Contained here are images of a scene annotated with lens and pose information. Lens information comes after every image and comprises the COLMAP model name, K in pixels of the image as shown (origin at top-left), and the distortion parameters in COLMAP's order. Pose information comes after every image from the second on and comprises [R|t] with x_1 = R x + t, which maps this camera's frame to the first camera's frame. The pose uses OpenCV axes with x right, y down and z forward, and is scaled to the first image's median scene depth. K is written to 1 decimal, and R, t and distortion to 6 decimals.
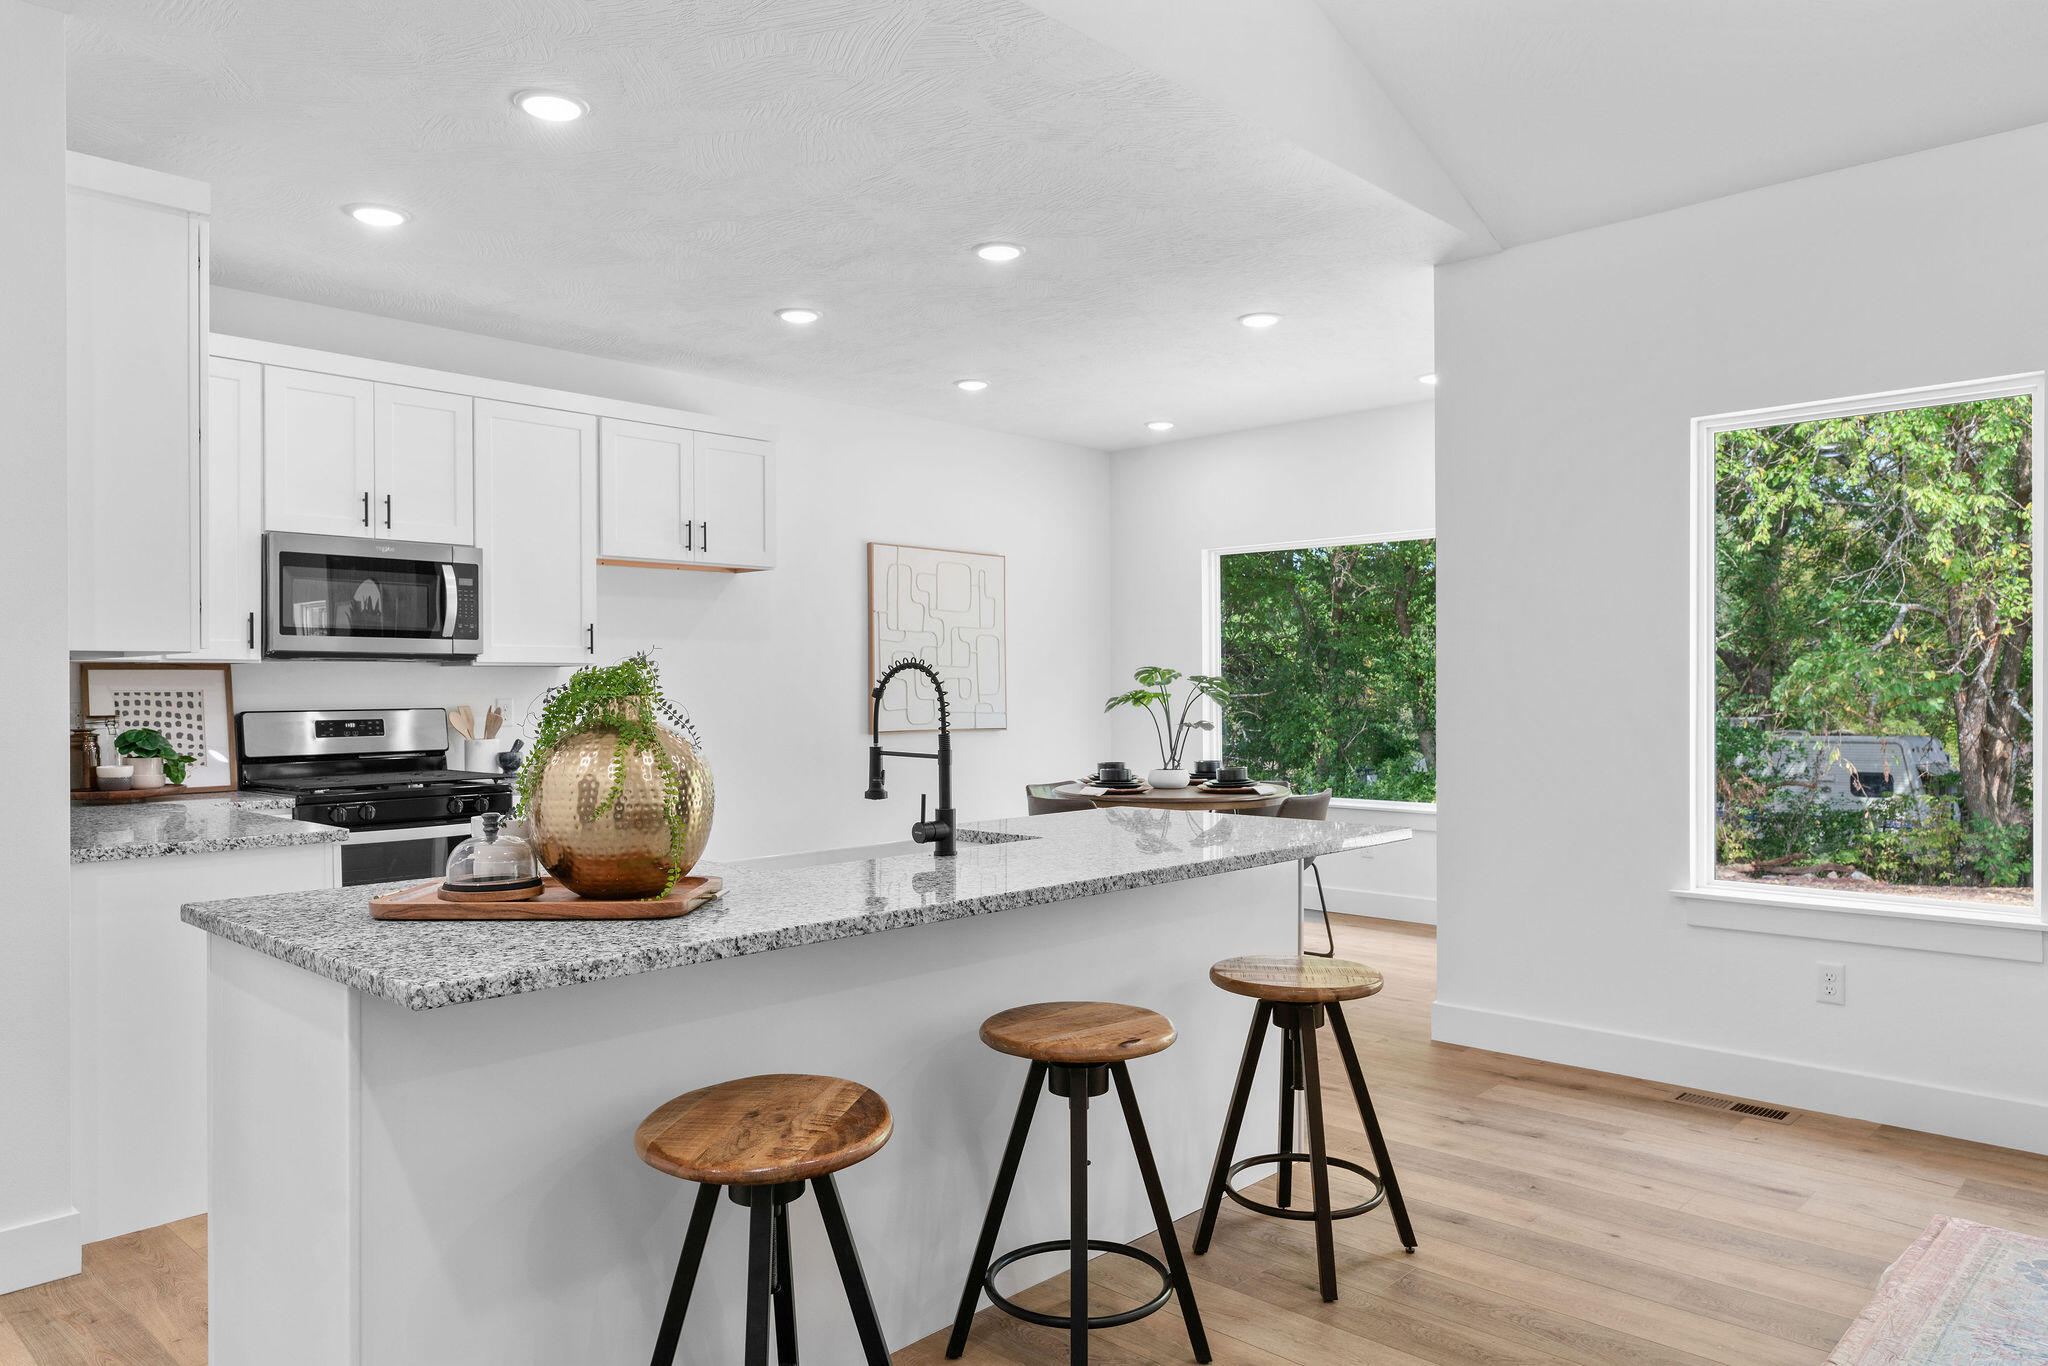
lens RADIAL K [[1366.0, 0, 1012.3], [0, 1366.0, 686.6], [0, 0, 1]] dist [0.001536, 0.000387]
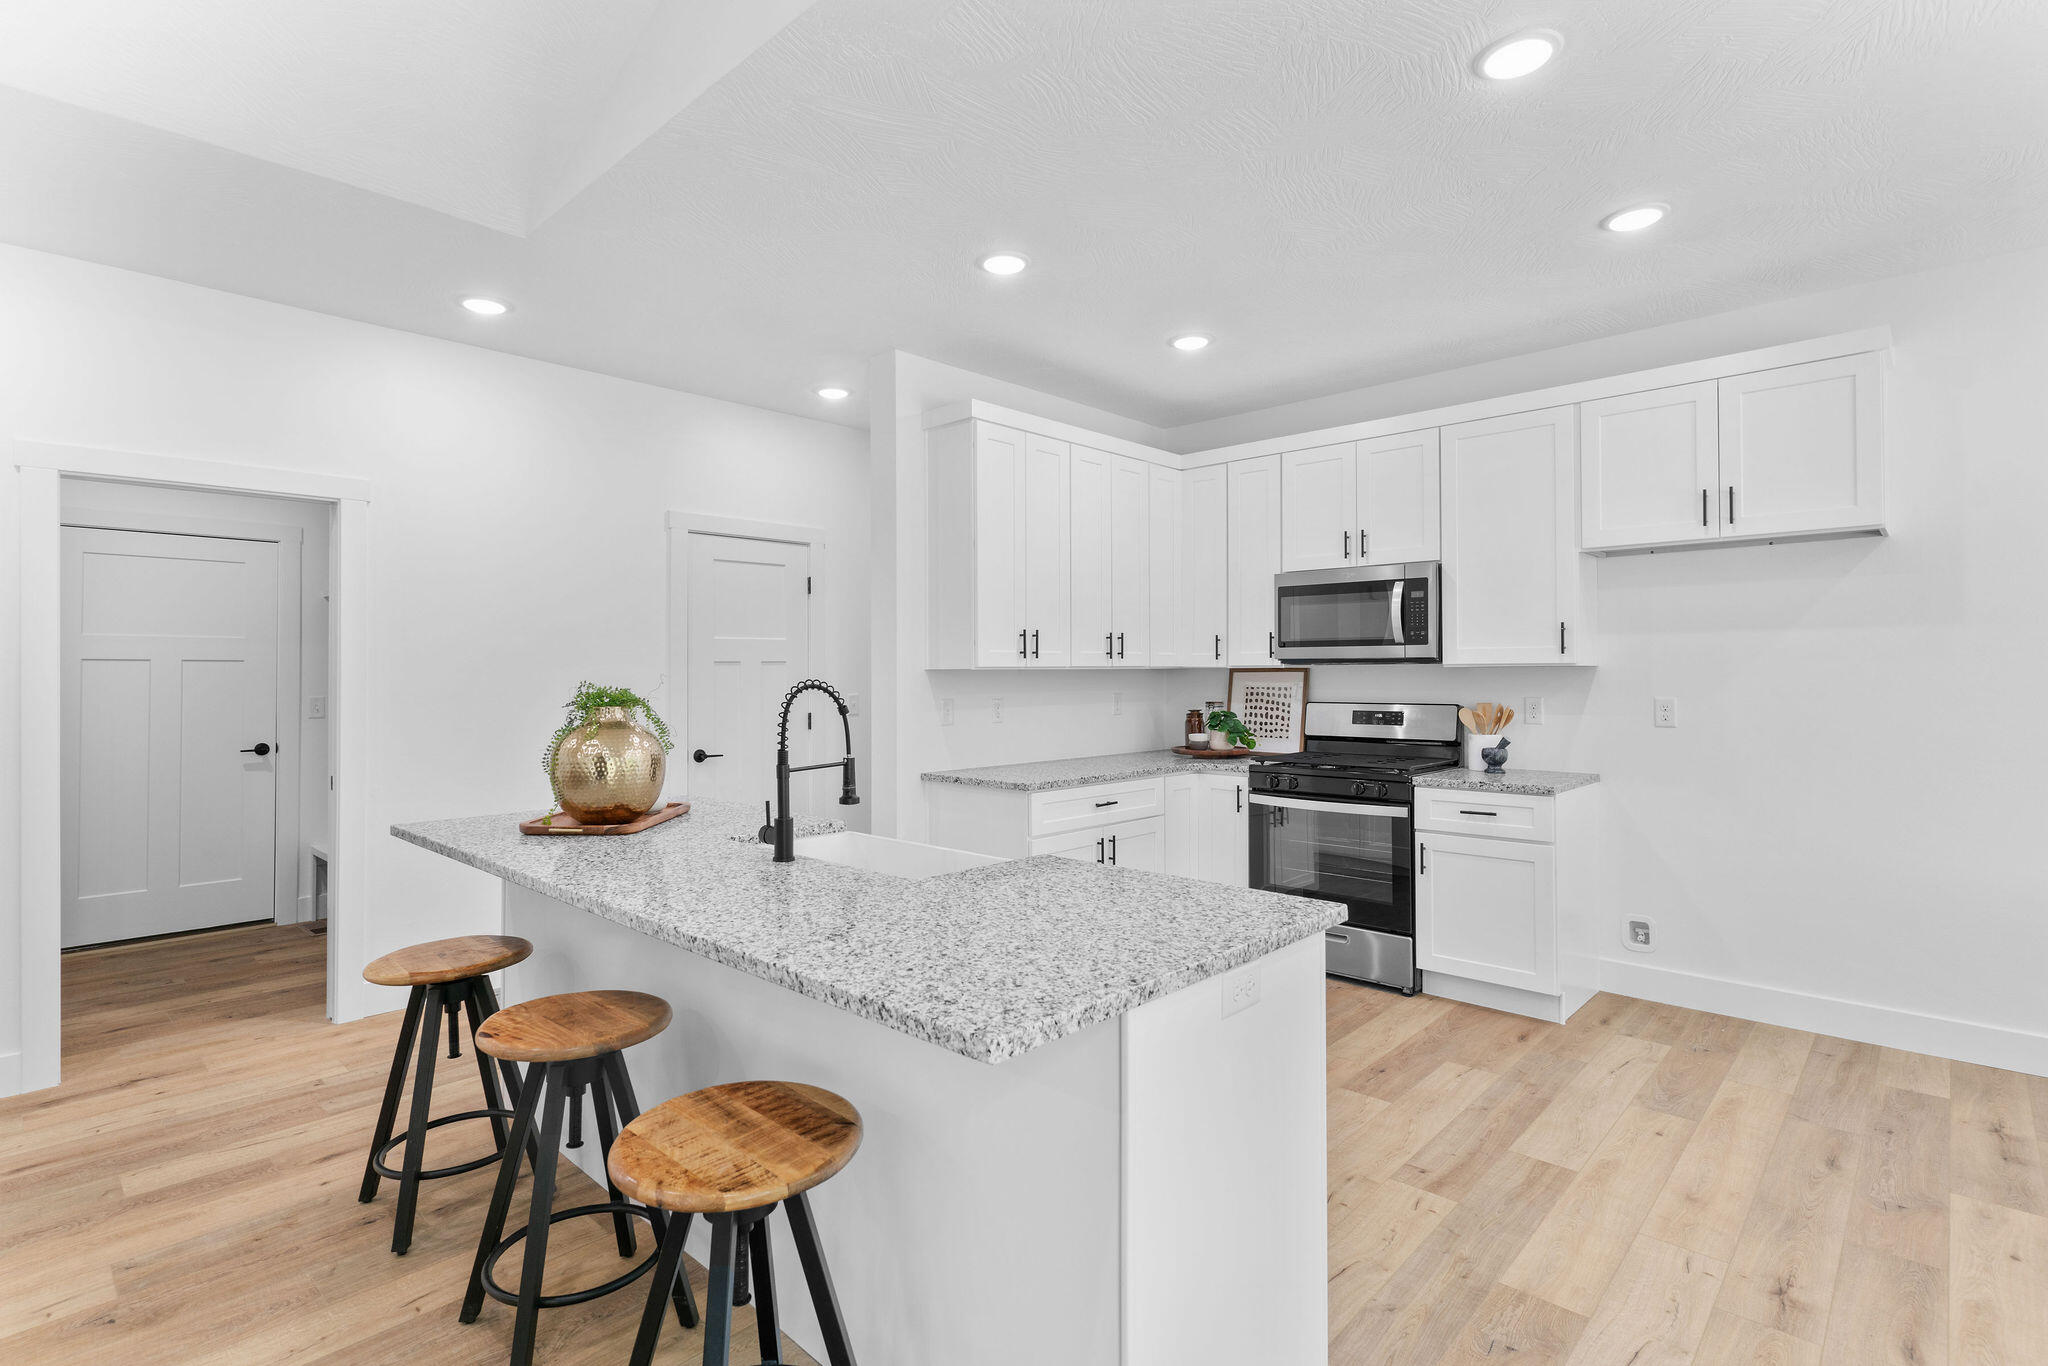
lens RADIAL K [[988.5, 0, 1020.2], [0, 988.5, 663.4], [0, 0, 1]] dist [0.000303, -0.000013]
pose [[0.007060, -0.003727, -0.999968, 0.449895], [0.004336, 0.999984, -0.003696, -0.018873], [0.999966, -0.004309, 0.007076, 0.714098]]
